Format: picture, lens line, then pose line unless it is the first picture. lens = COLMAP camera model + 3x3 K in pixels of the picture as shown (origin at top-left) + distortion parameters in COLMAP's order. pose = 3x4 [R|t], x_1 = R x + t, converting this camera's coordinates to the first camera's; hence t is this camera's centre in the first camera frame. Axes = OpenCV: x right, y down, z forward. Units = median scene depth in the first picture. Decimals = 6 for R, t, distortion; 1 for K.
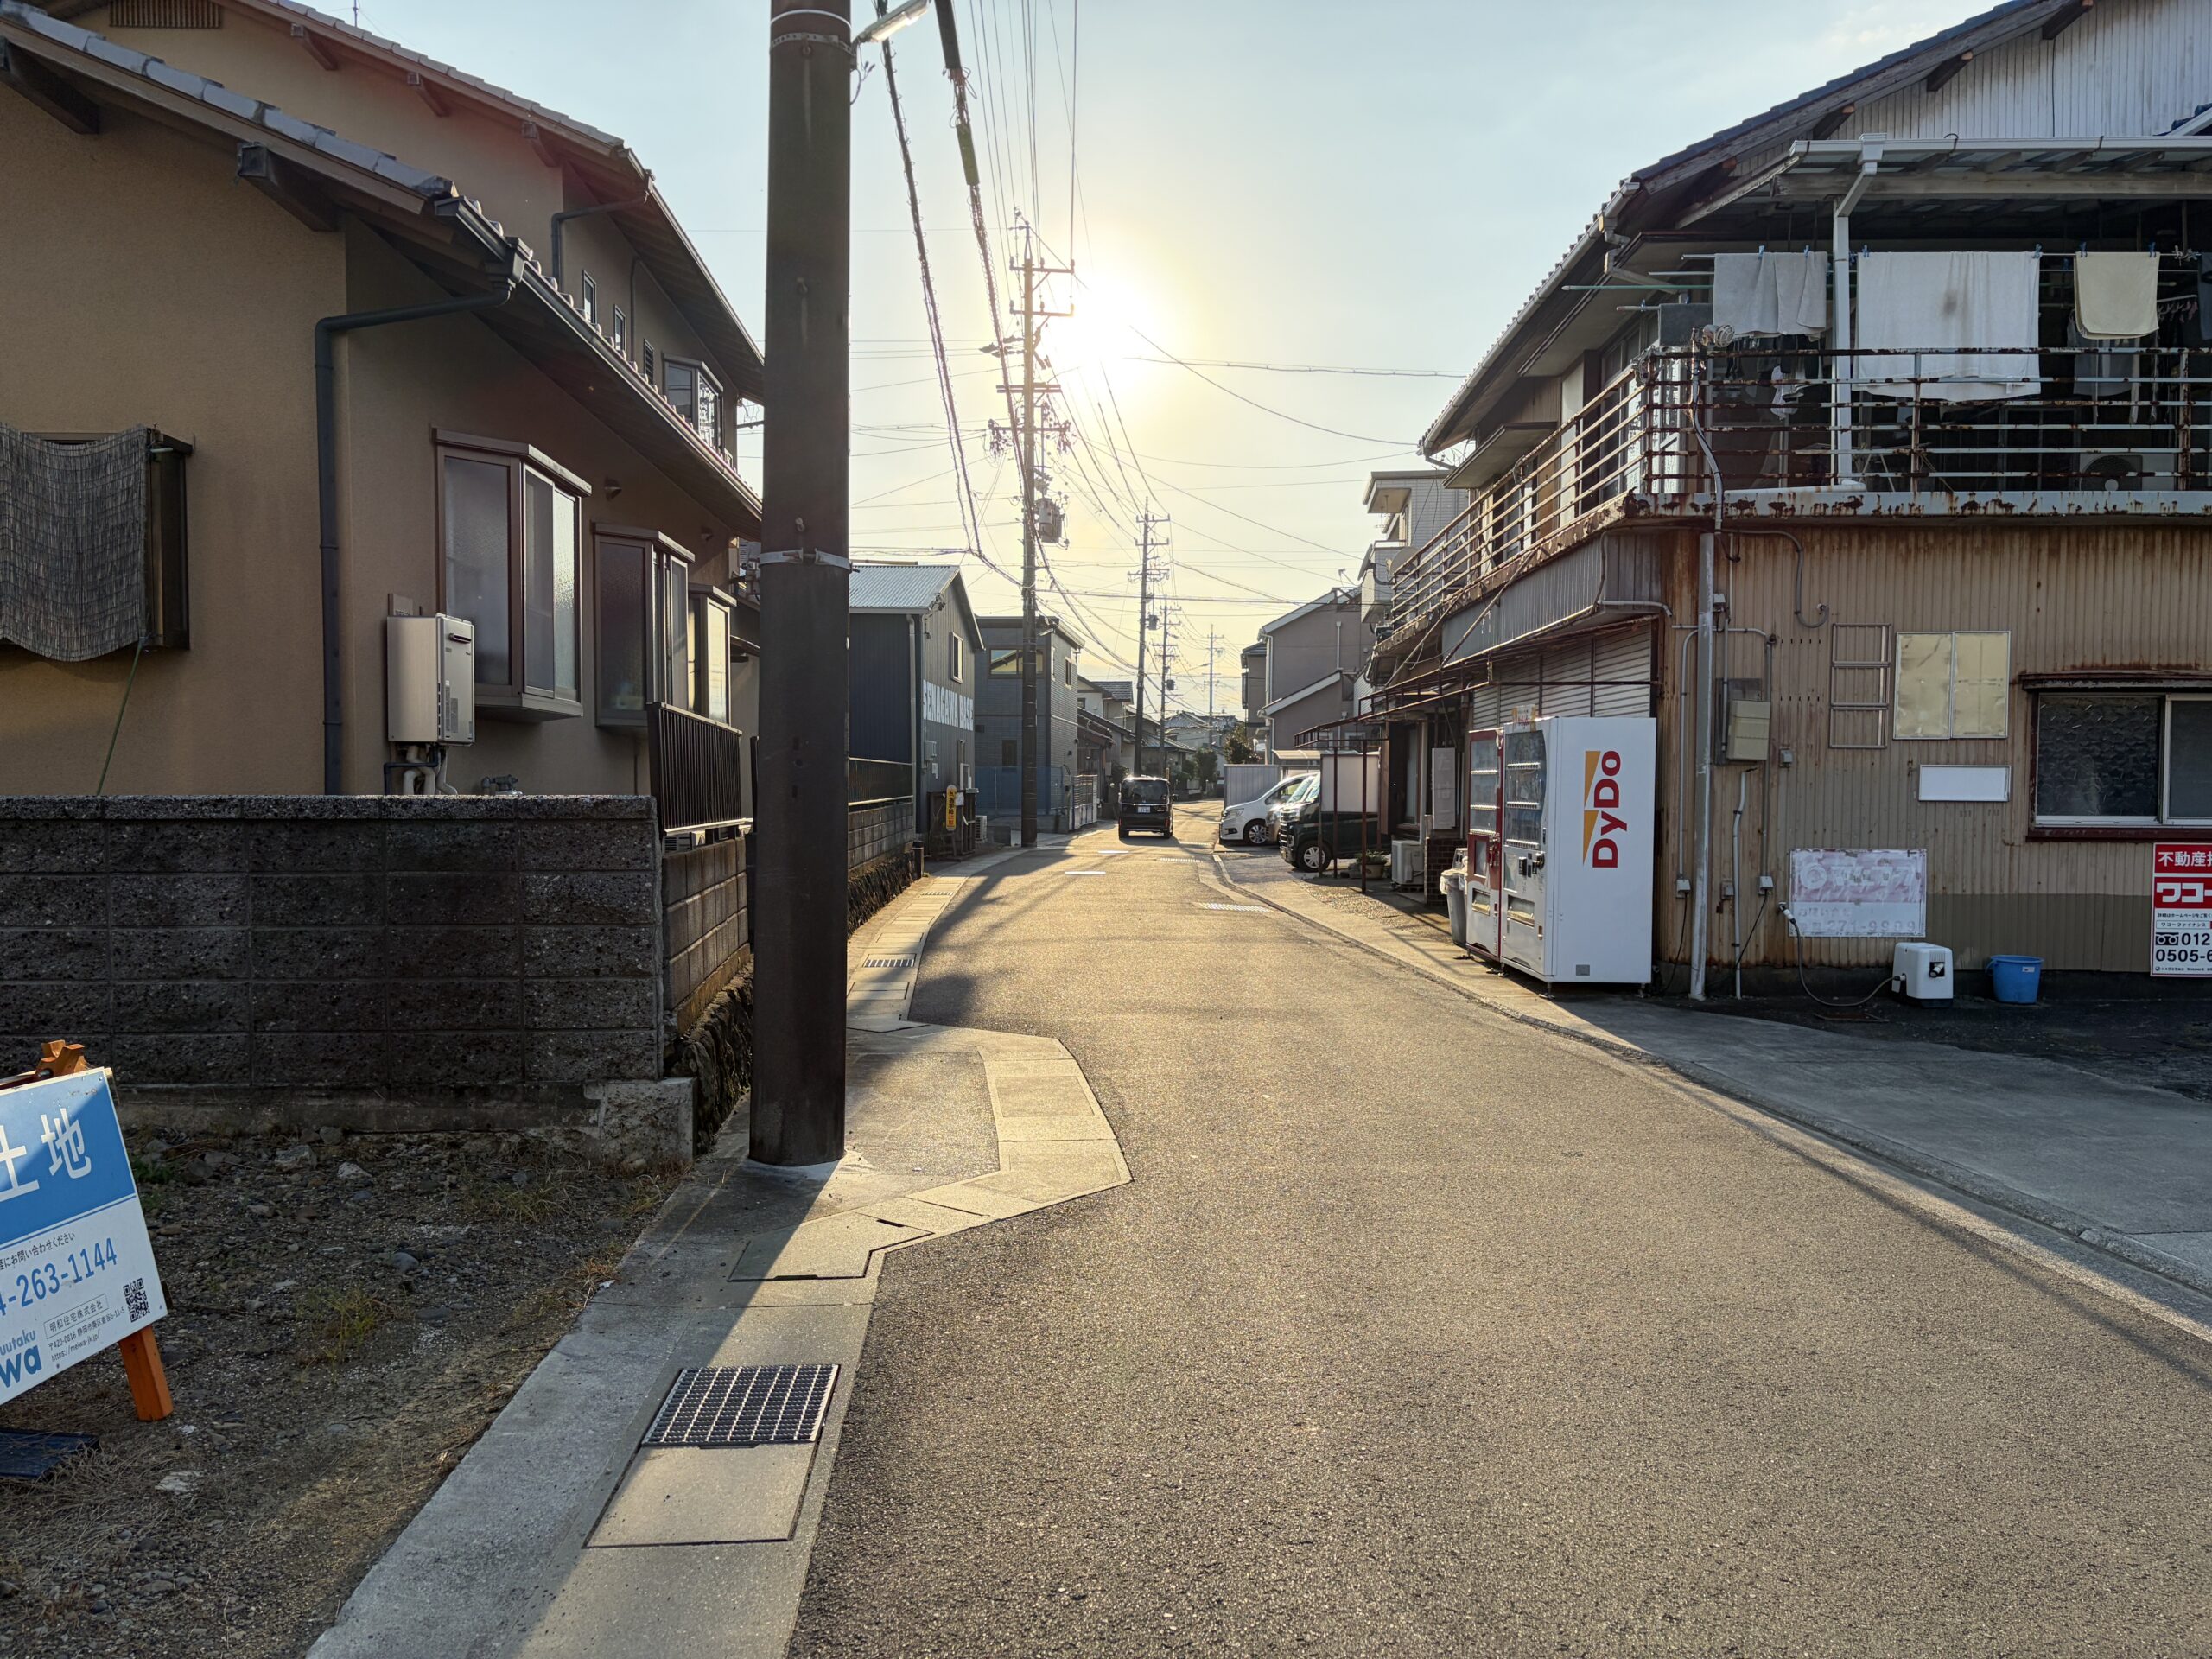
lens RADIAL K [[1675.7, 0, 1195.8], [0, 1675.7, 866.3], [0, 0, 1]] dist [0.032324, -0.001833]
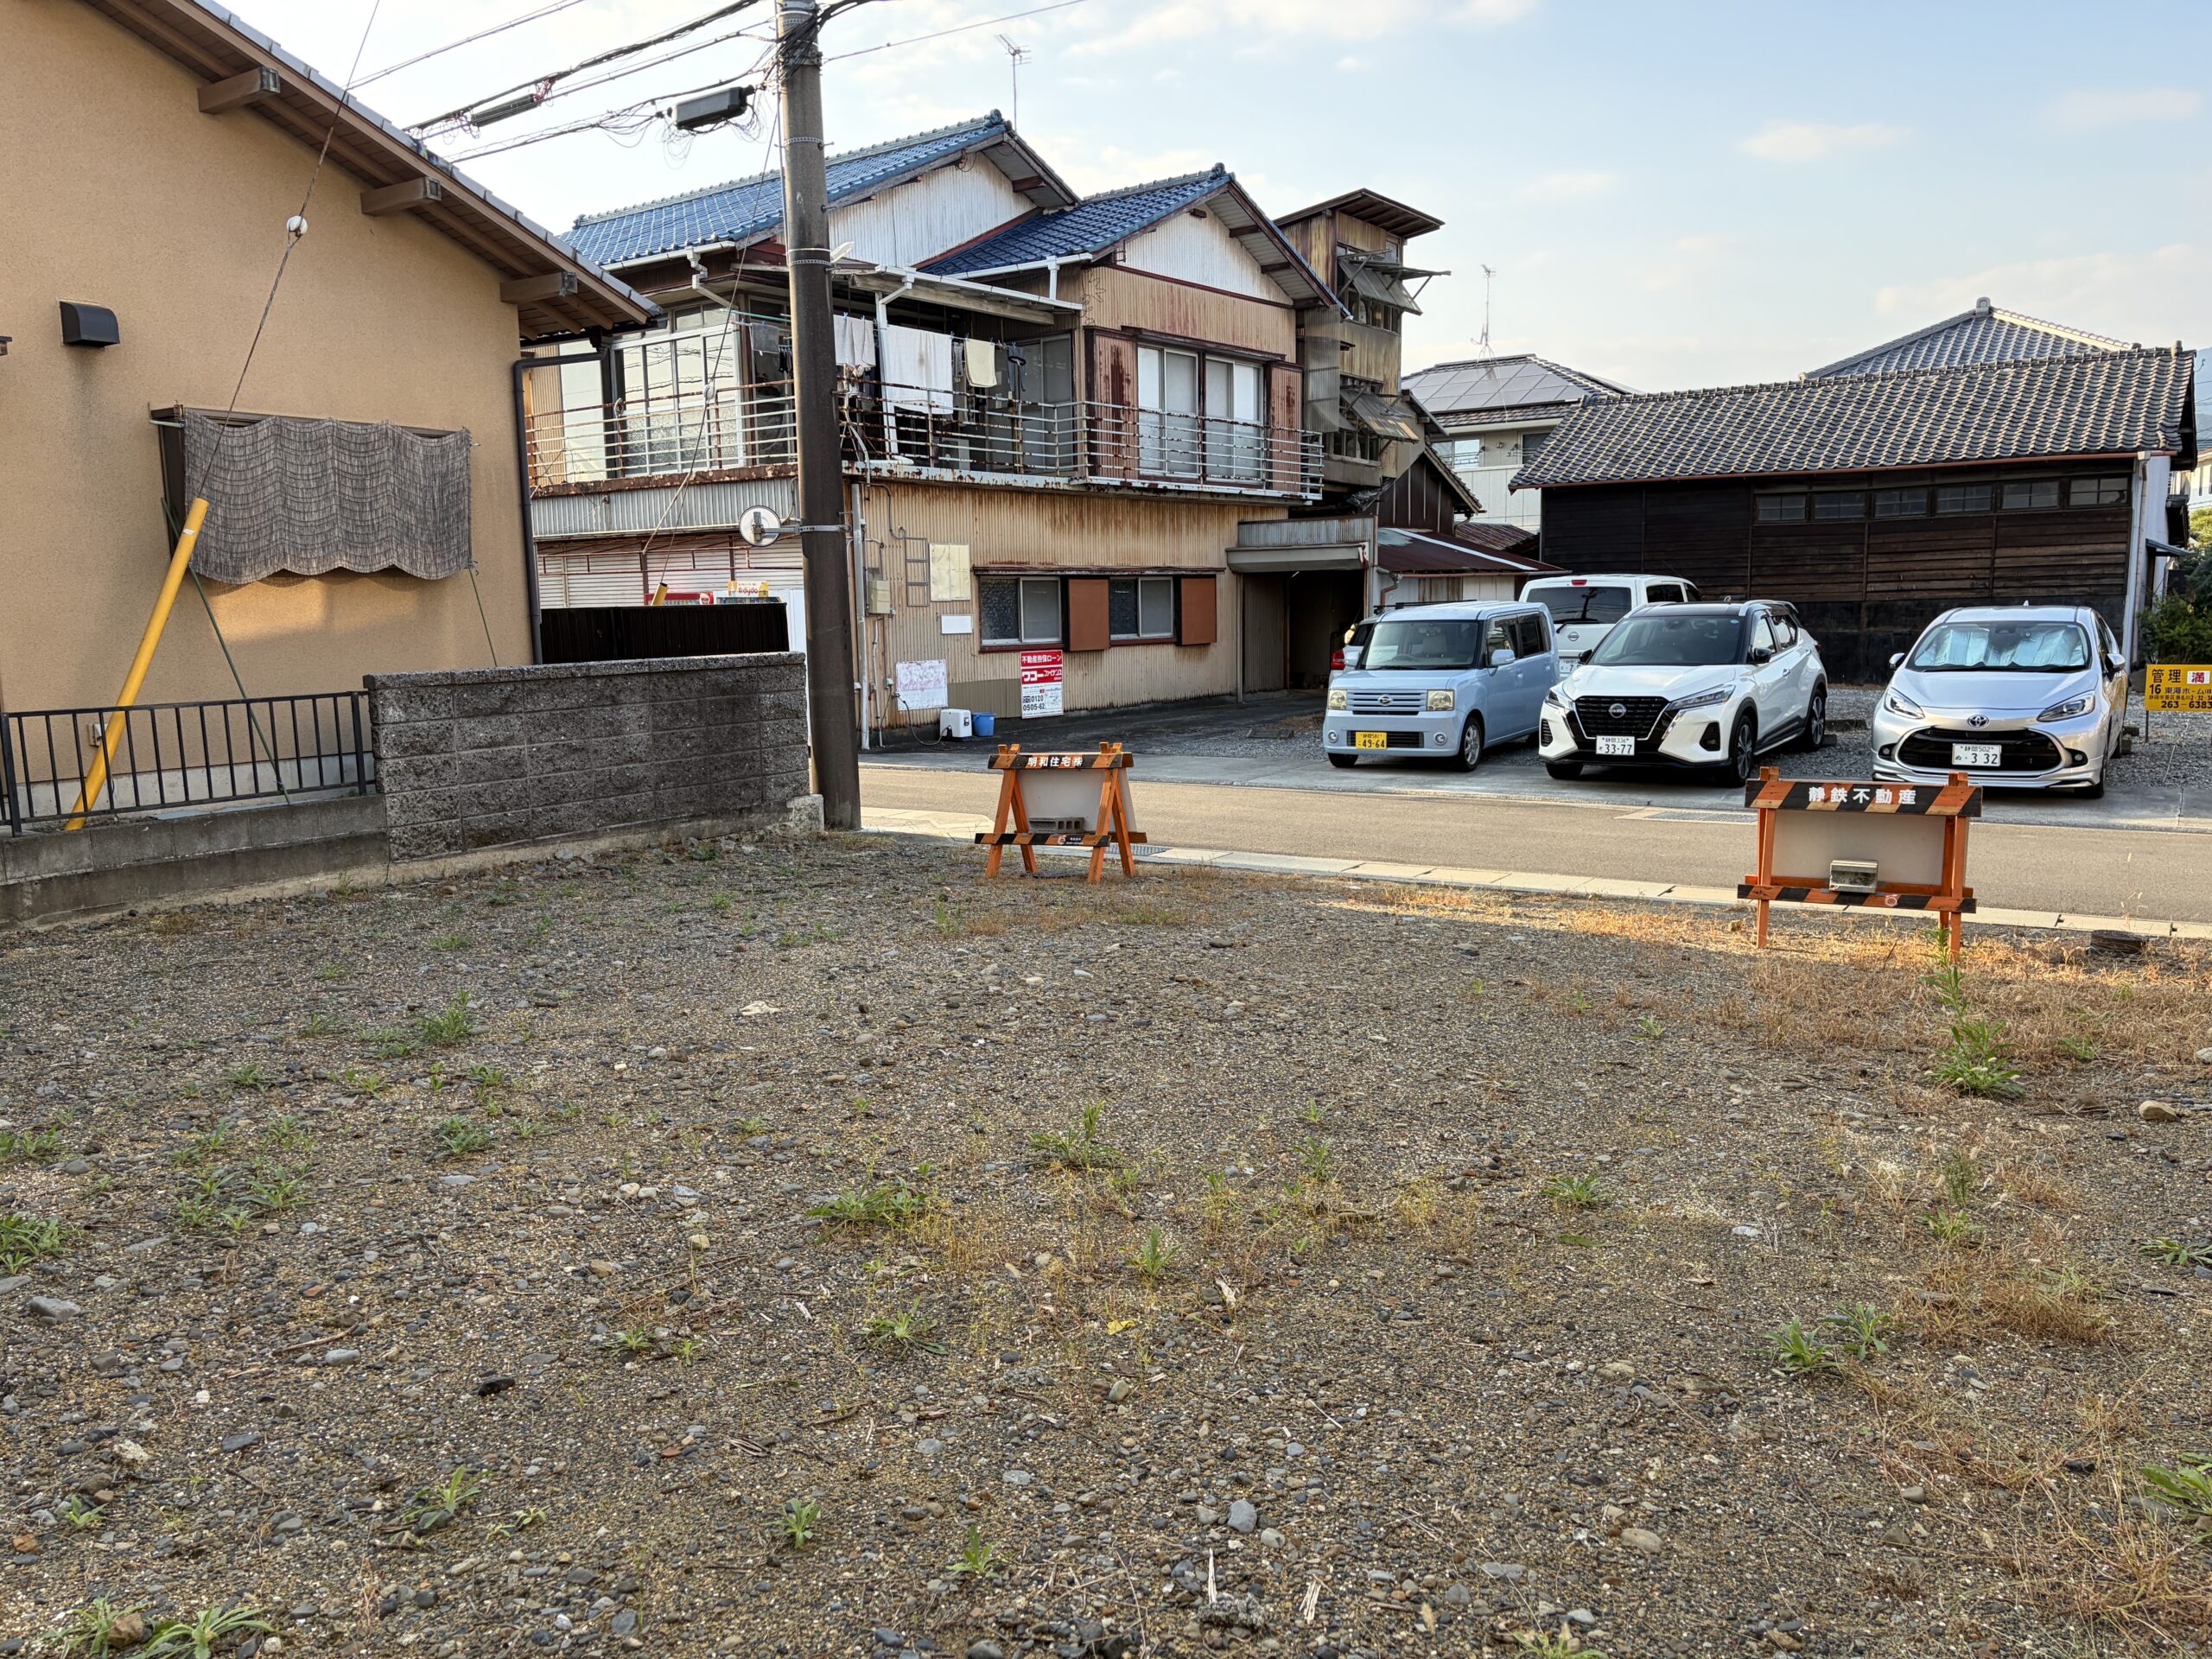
lens RADIAL K [[1665.3, 0, 1105.3], [0, 1665.3, 893.1], [0, 0, 1]] dist [0.073125, -0.087847]
pose [[0.591926, -0.154468, 0.791052, -0.995153], [0.060012, 0.987186, 0.147861, -0.017732], [-0.803755, -0.040051, 0.593611, -0.271094]]
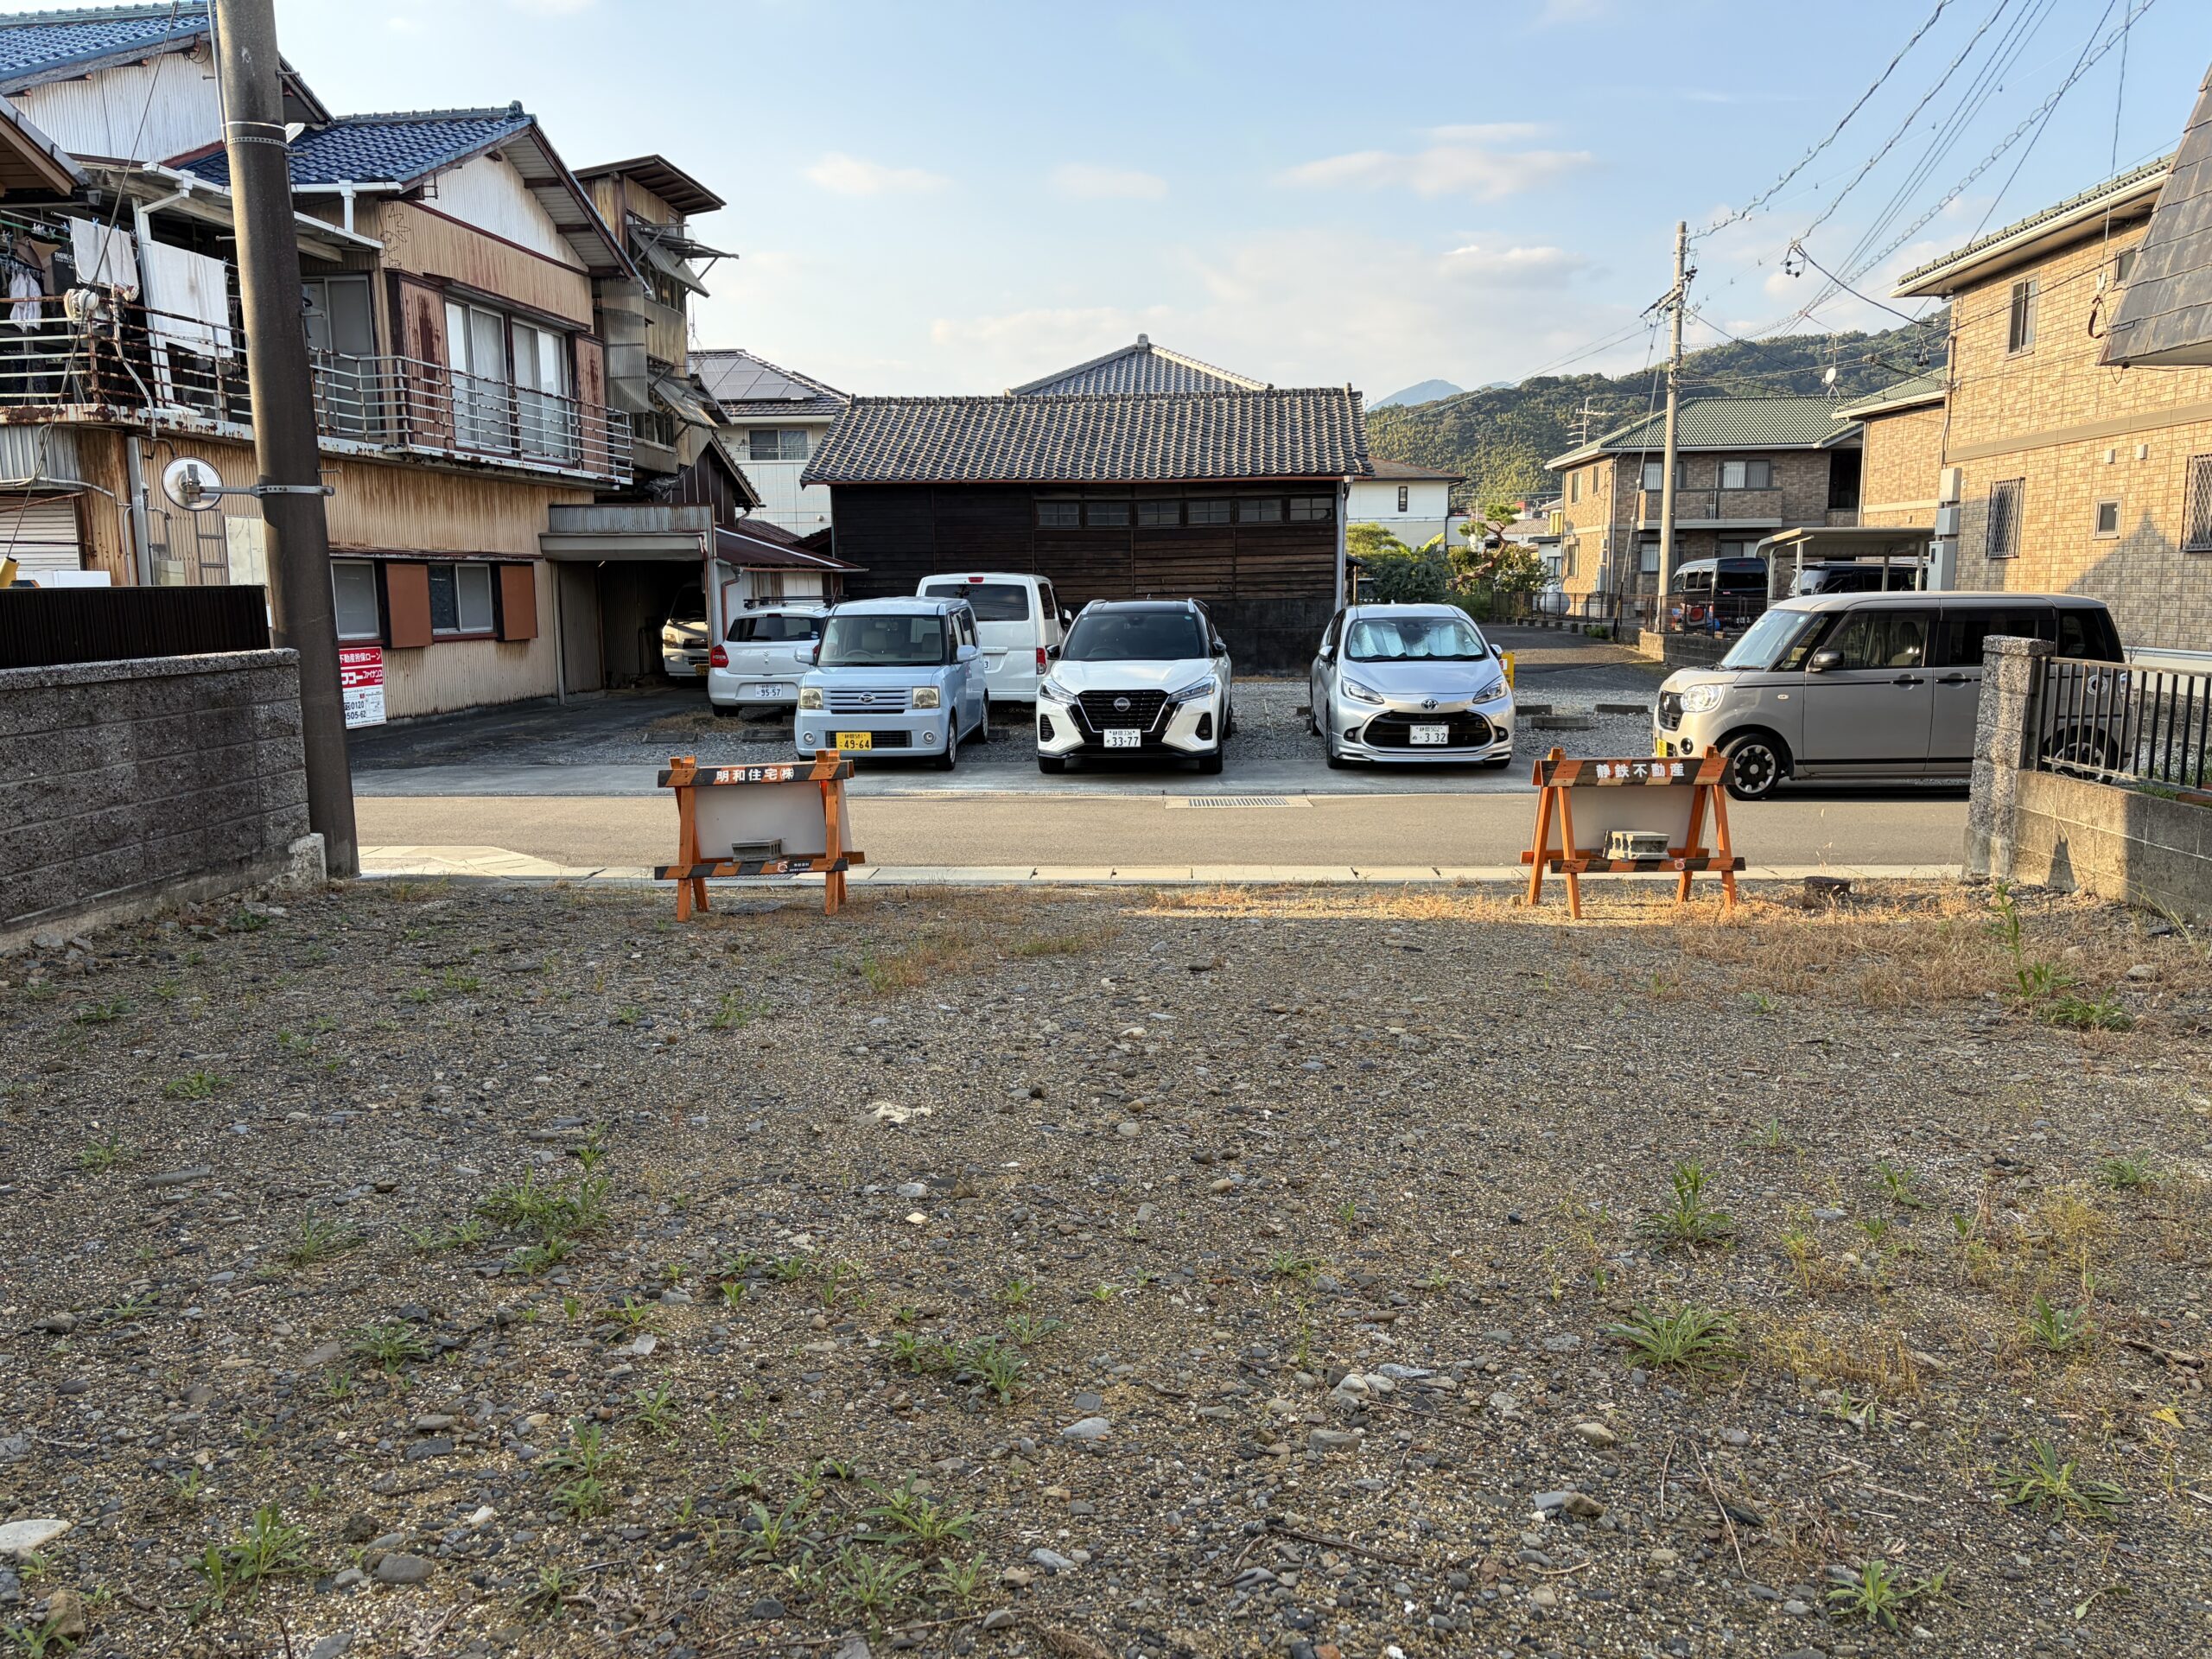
lens RADIAL K [[1668.5, 0, 1105.0], [0, 1668.5, 865.4], [0, 0, 1]] dist [0.074994, -0.084923]
pose [[0.108960, -0.169102, 0.979557, -1.027219], [0.058743, 0.984798, 0.163472, -0.032104], [-0.992309, 0.039730, 0.117237, 0.060147]]
